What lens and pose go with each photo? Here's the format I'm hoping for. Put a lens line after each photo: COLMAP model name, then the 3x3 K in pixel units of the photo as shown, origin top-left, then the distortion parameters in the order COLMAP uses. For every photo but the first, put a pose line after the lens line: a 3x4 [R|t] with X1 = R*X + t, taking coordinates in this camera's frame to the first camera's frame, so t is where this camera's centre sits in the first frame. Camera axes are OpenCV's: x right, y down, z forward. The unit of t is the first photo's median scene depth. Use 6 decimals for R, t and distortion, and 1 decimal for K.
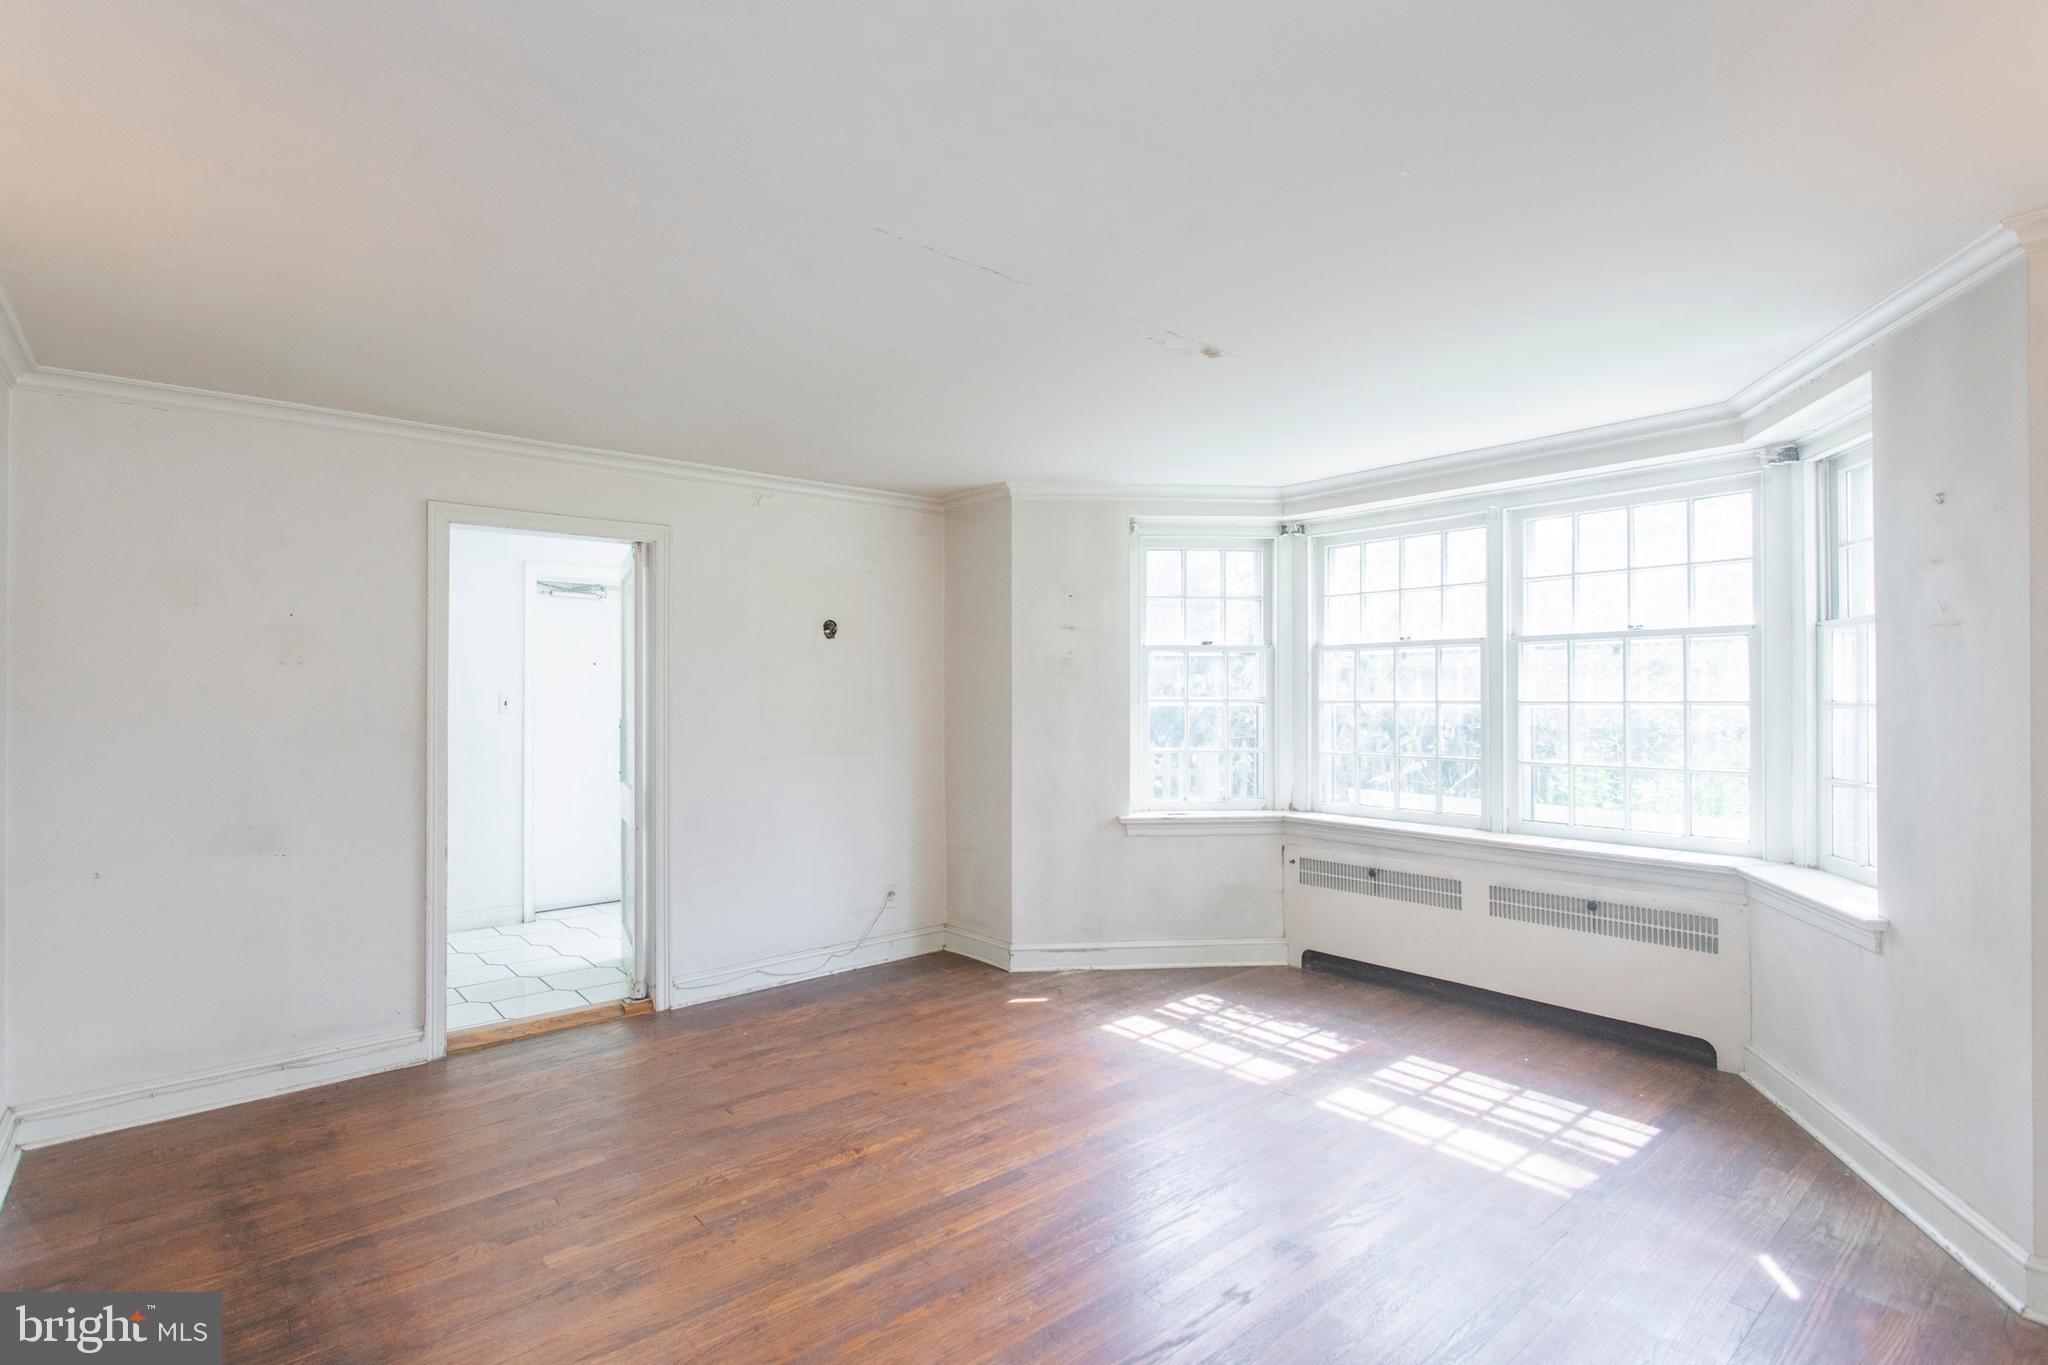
lens RADIAL K [[1010.6, 0, 1049.2], [0, 1010.6, 688.7], [0, 0, 1]] dist [0.017559, -0.000077]
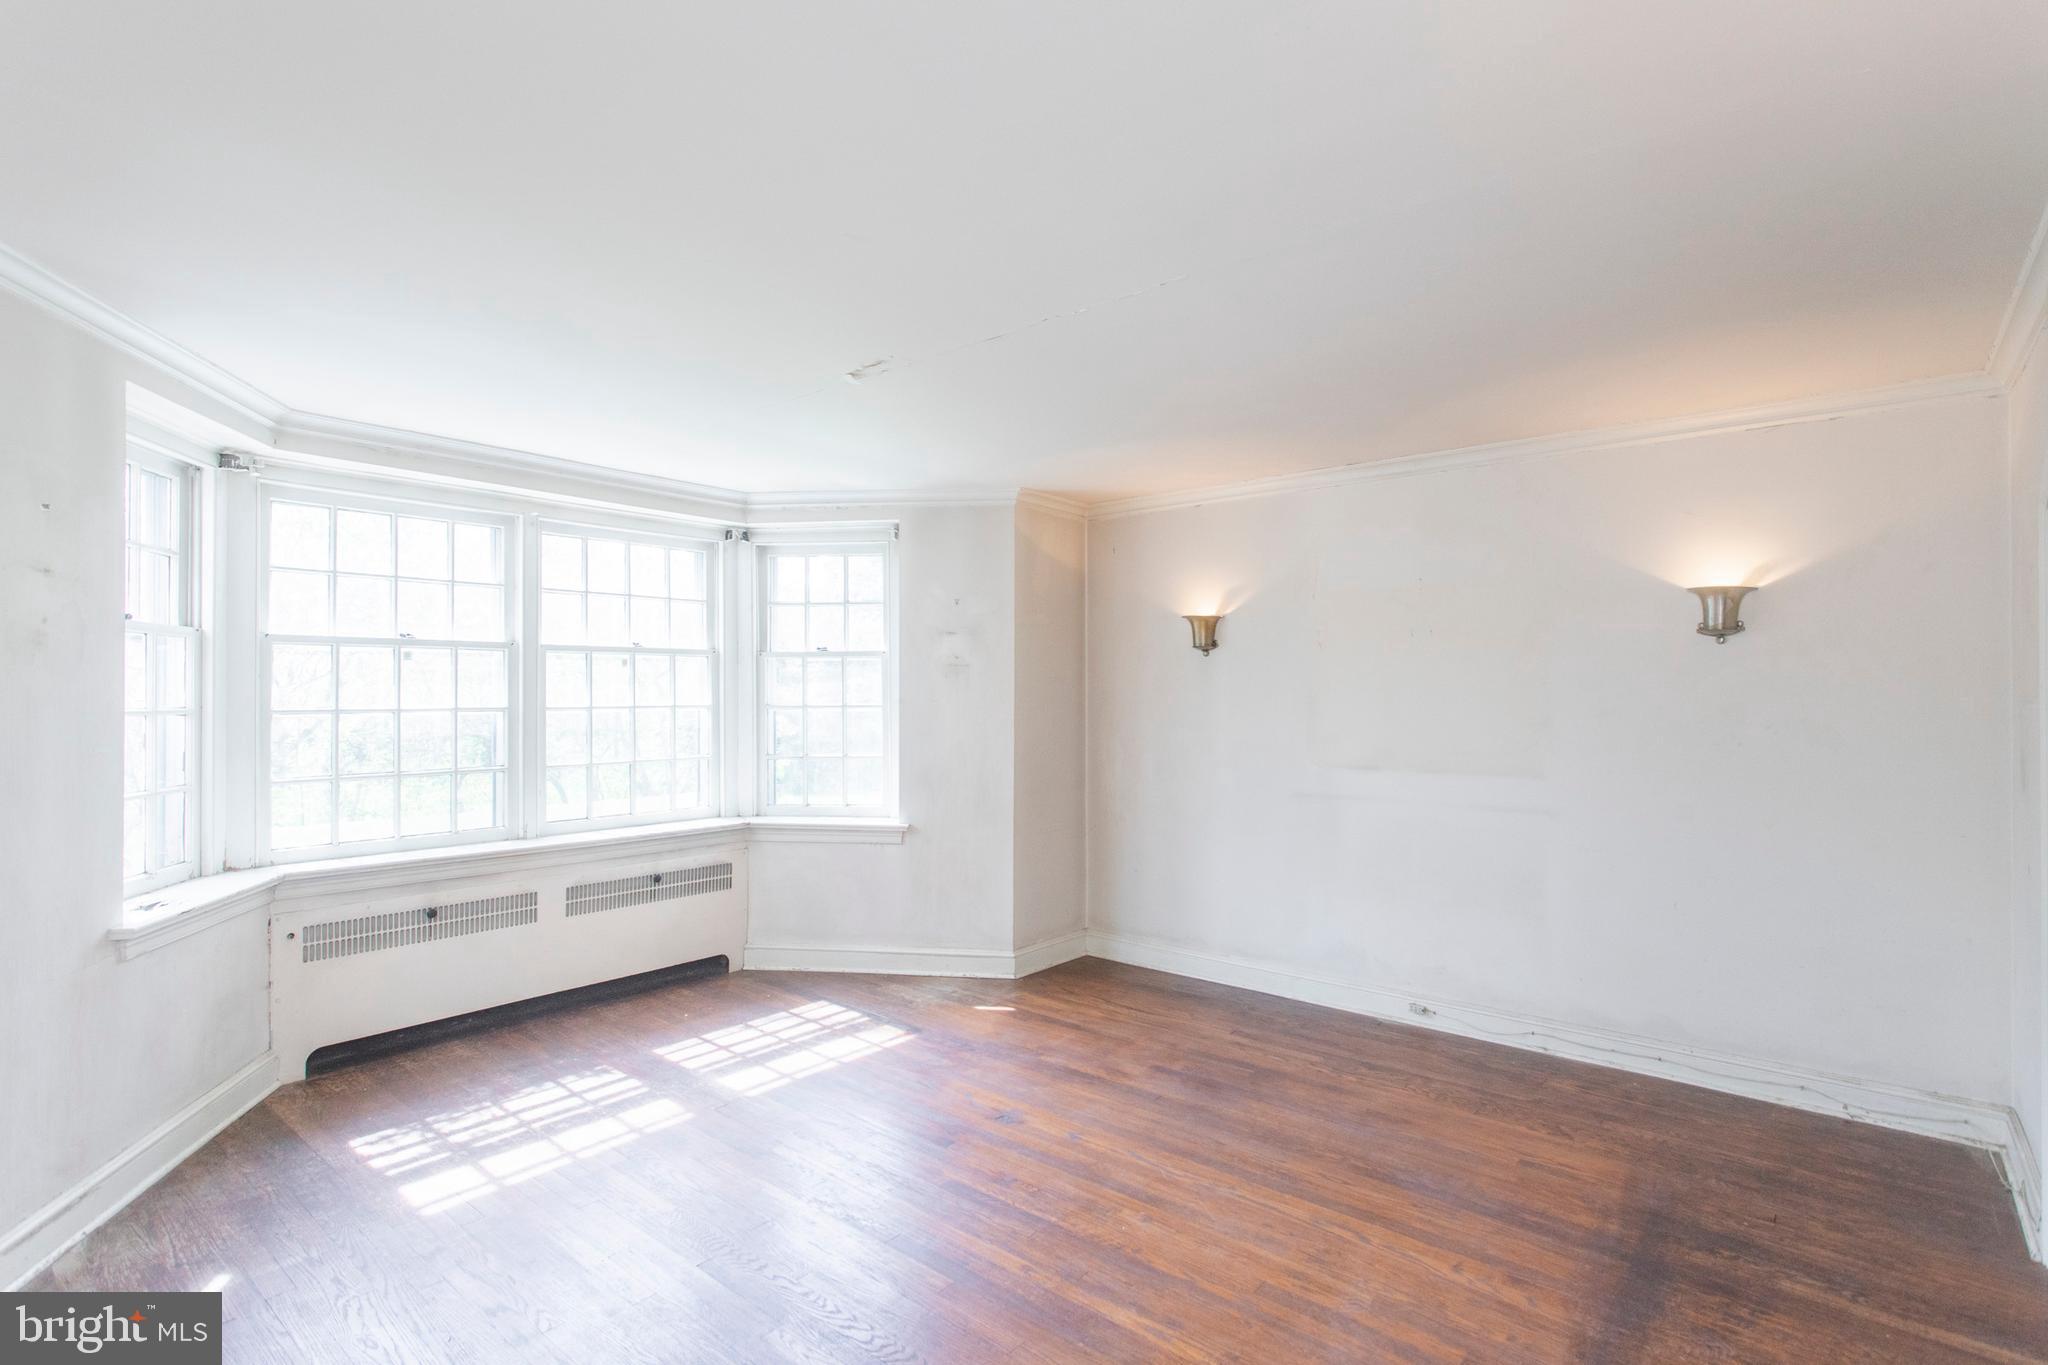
lens RADIAL K [[967.3, 0, 1029.8], [0, 967.3, 682.1], [0, 0, 1]] dist [0.002421, 0.000319]
pose [[-0.159783, 0.016723, 0.987010, -0.652321], [-0.004199, 0.999836, -0.017620, 0.002140], [-0.987143, -0.006959, -0.159687, 0.747144]]
